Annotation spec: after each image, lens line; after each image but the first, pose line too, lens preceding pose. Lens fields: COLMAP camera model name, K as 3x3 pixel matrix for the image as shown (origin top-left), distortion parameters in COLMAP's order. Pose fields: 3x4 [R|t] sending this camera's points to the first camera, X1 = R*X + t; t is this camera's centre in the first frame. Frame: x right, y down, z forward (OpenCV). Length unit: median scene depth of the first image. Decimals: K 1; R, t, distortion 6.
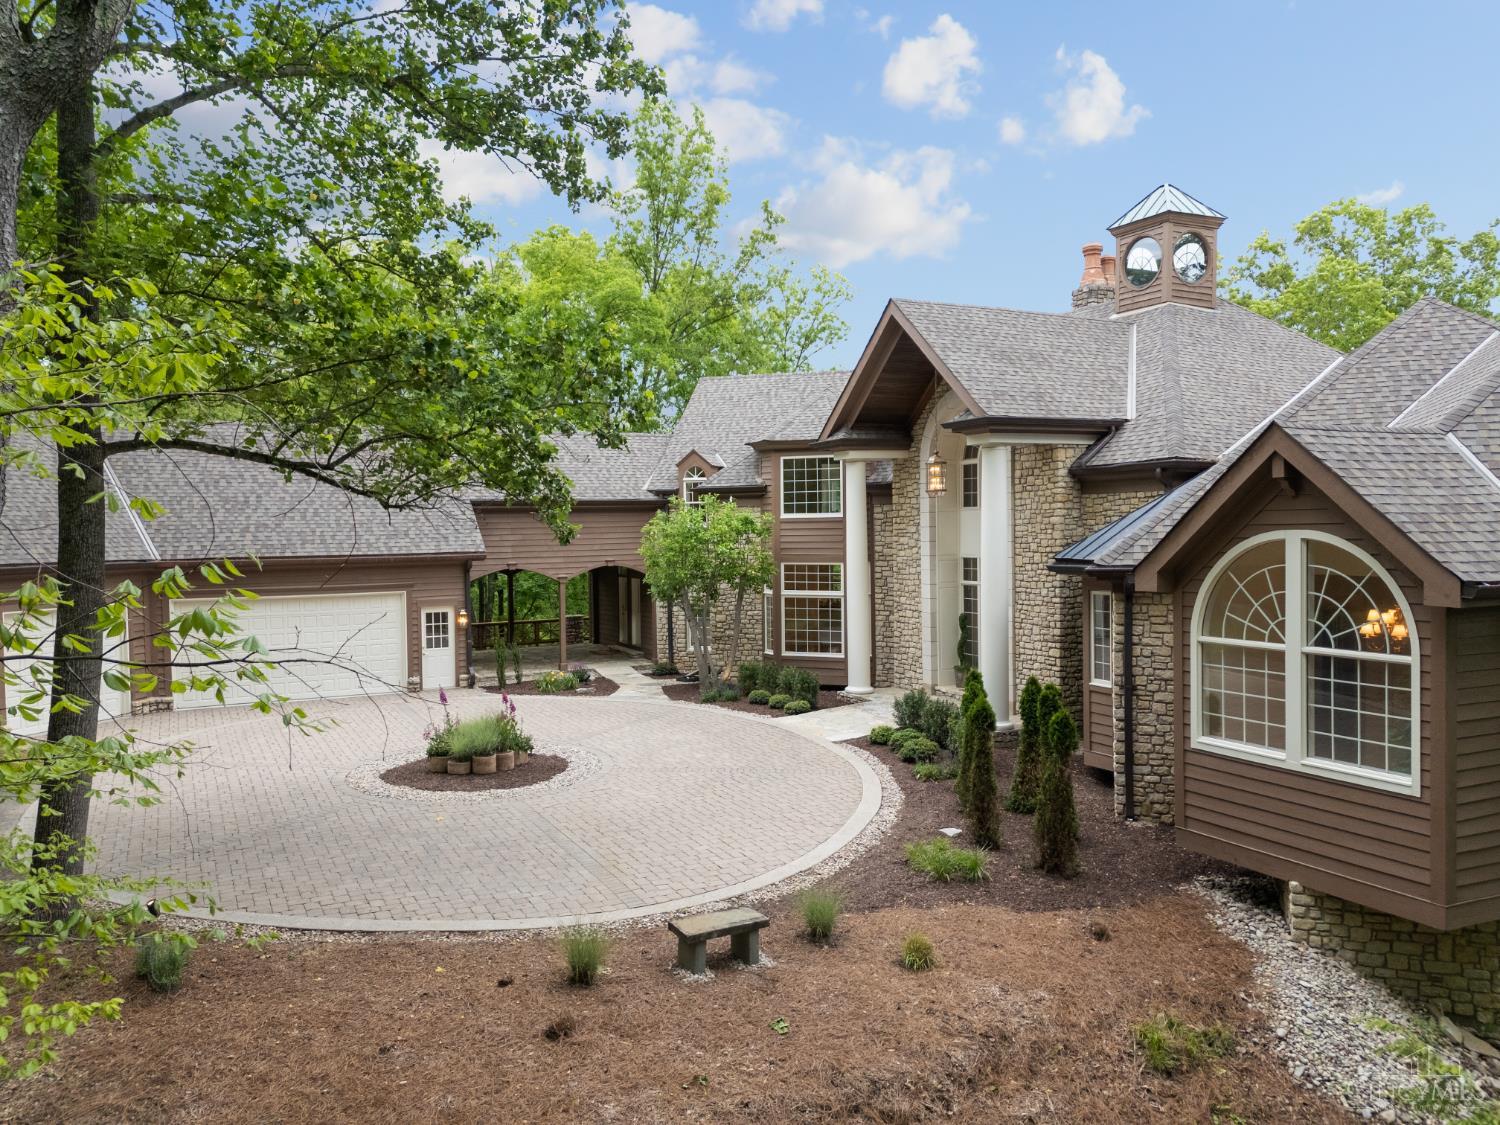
lens RADIAL K [[1110.3, 0, 747.2], [0, 1110.3, 569.4], [0, 0, 1]] dist [0.146278, -0.214703]
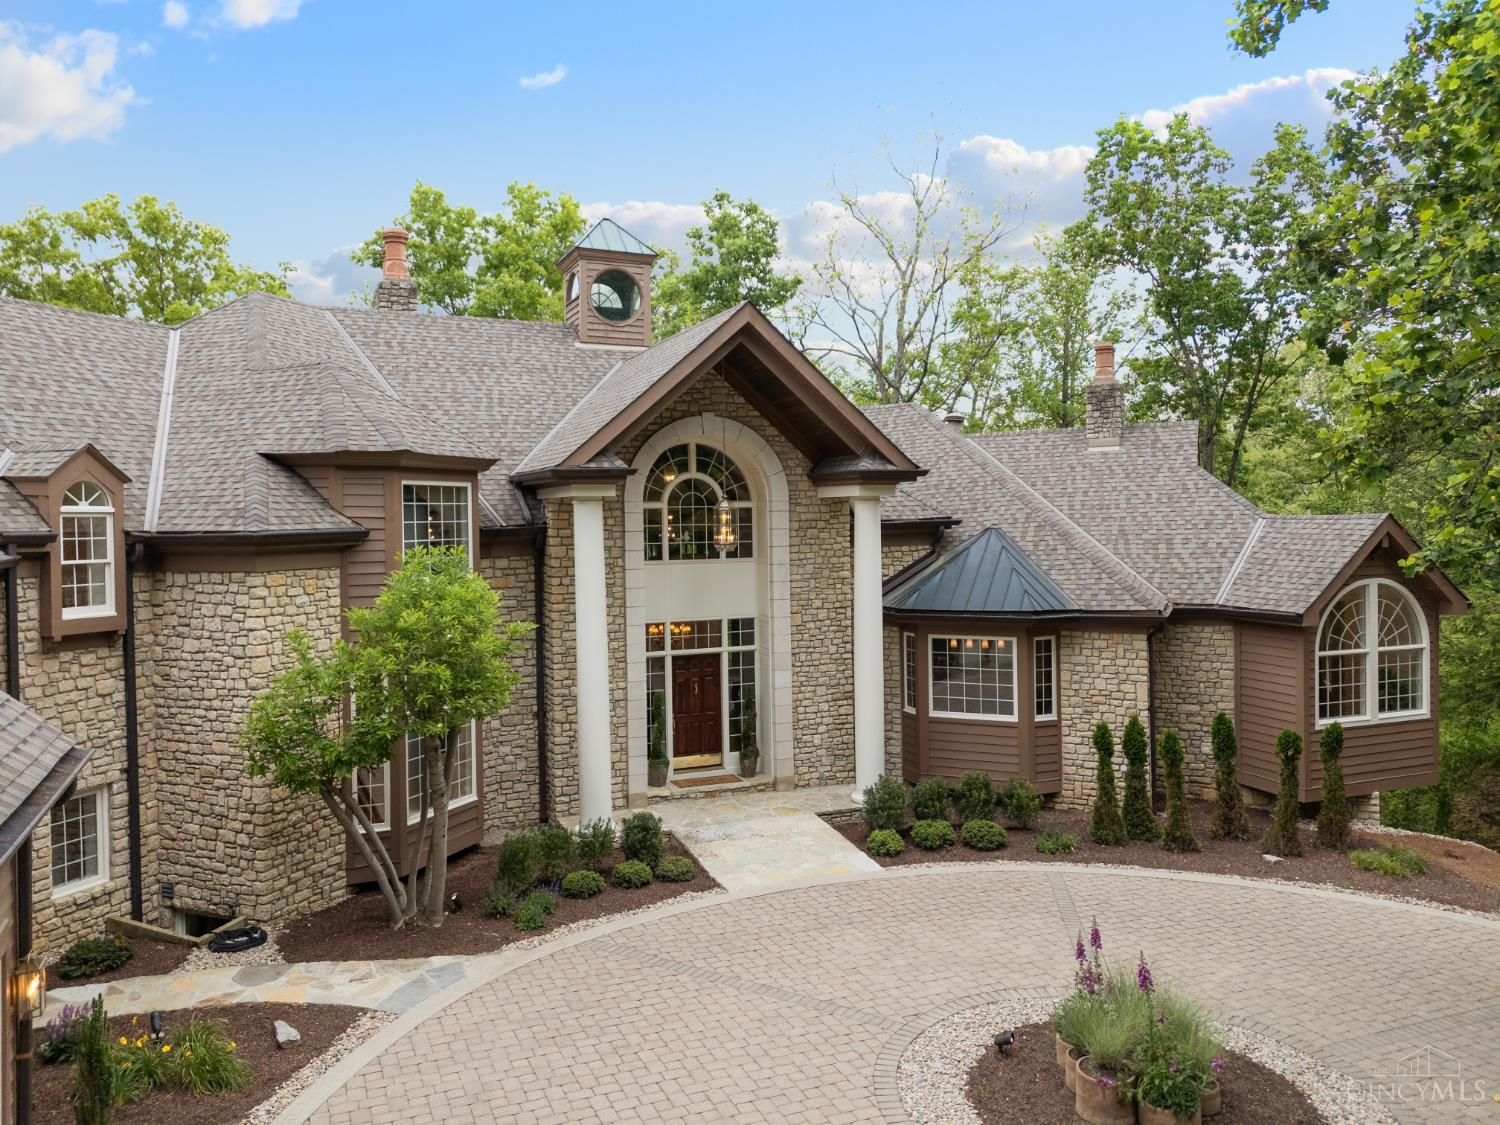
lens RADIAL K [[1093.9, 0, 748.0], [0, 1093.9, 556.2], [0, 0, 1]] dist [0.081657, -0.074619]
pose [[0.078191, -0.024318, 0.996642, -0.571268], [0.051492, 0.998467, 0.020323, -0.069827], [-0.995608, 0.049730, 0.079324, 0.842973]]
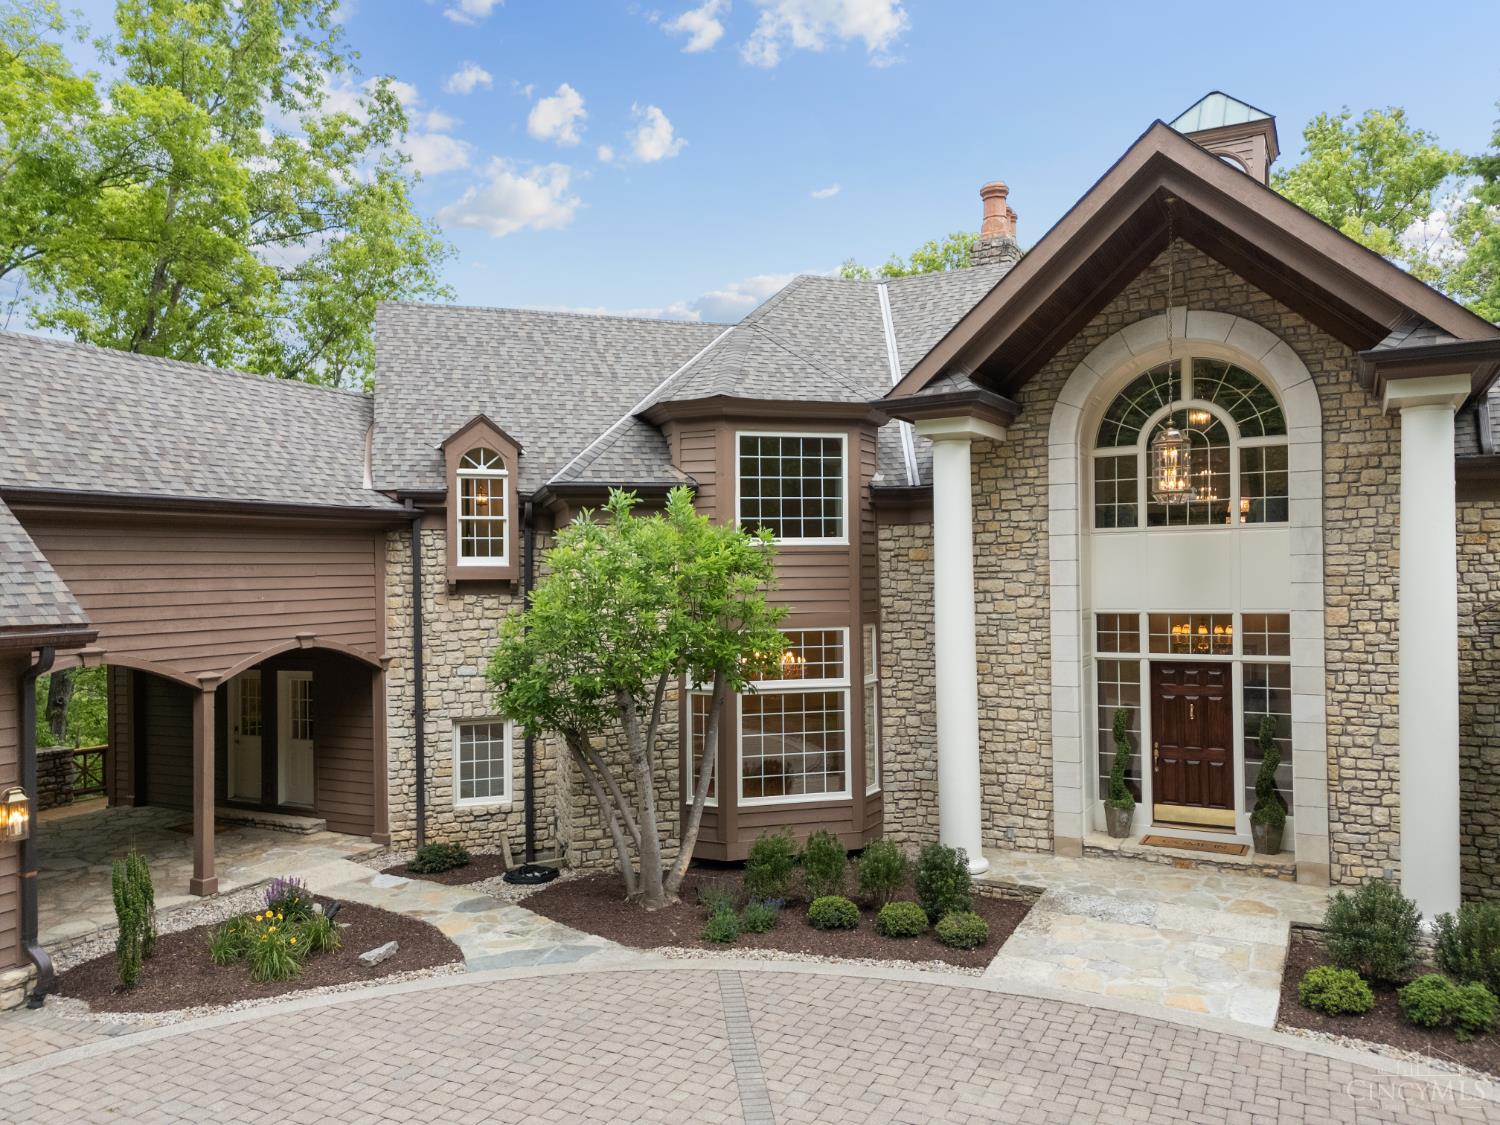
lens RADIAL K [[1101.0, 0, 758.9], [0, 1101.0, 585.4], [0, 0, 1]] dist [0.125244, -0.164123]
pose [[0.812051, -0.003607, 0.583575, -0.292223], [0.026201, 0.999198, -0.030282, -0.011954], [-0.582998, 0.039881, 0.811494, 0.615106]]
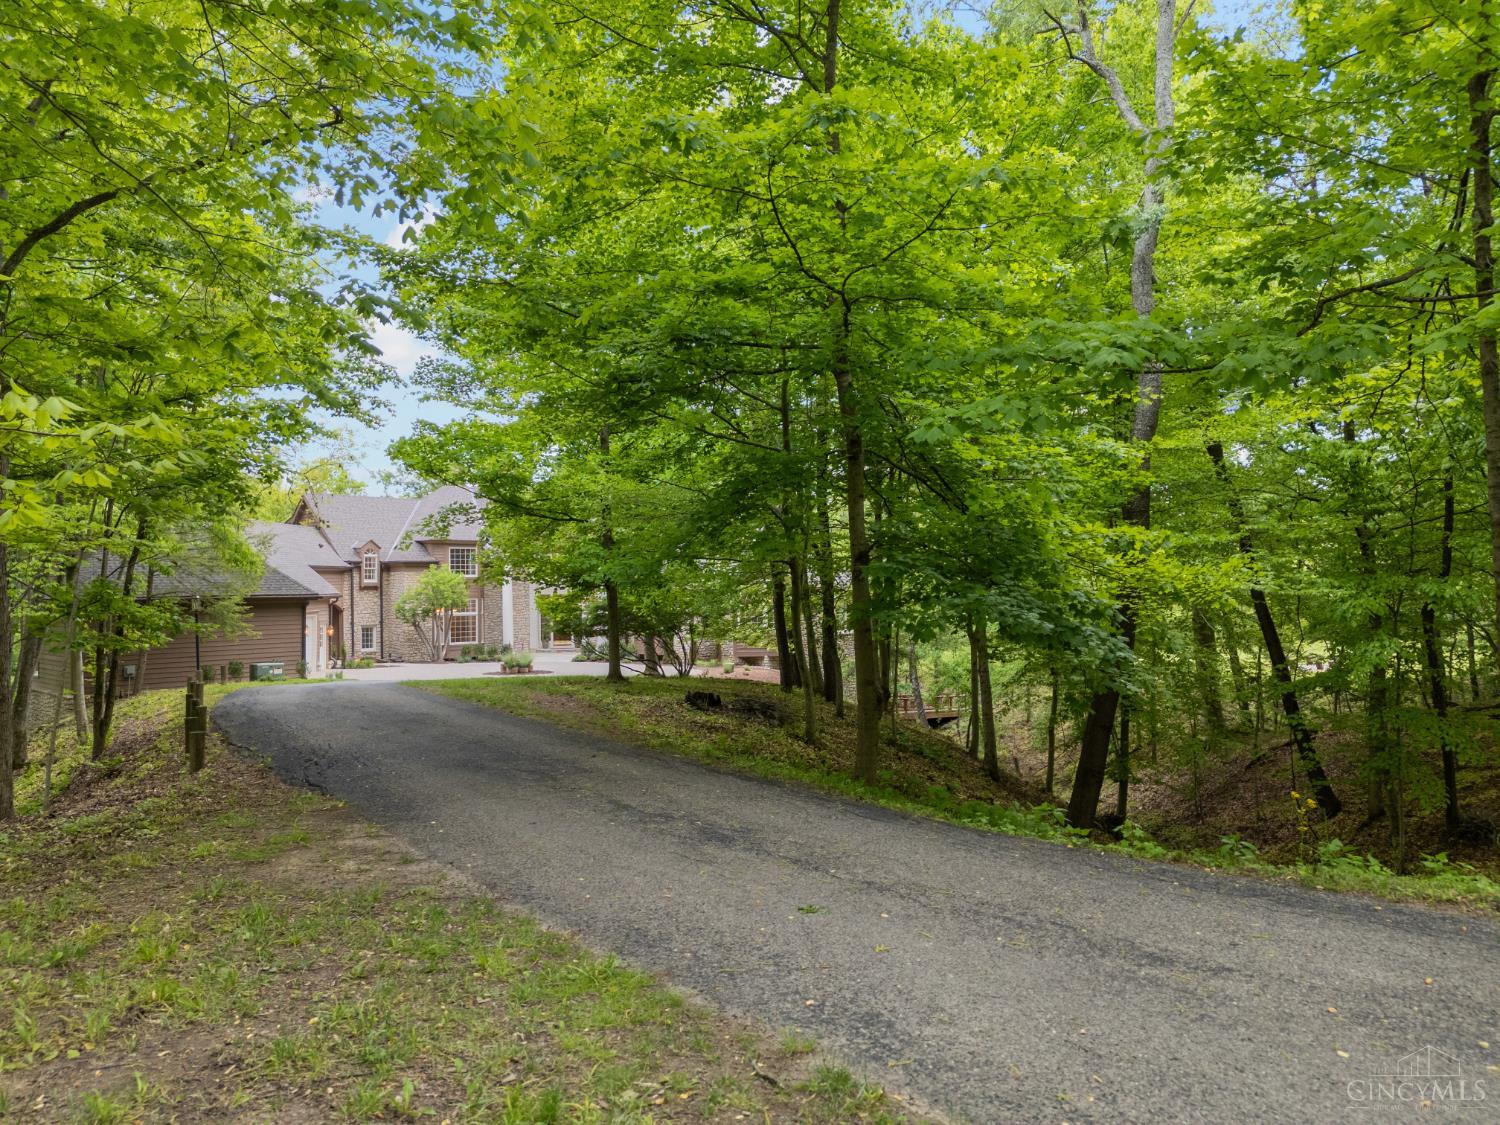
lens RADIAL K [[1093.9, 0, 748.0], [0, 1093.9, 556.2], [0, 0, 1]] dist [0.081657, -0.074619]
pose [[0.470290, 0.024857, 0.882162, -1.627579], [0.038683, 0.998062, -0.048745, 0.038146], [-0.881664, 0.057049, 0.468417, -0.473050]]
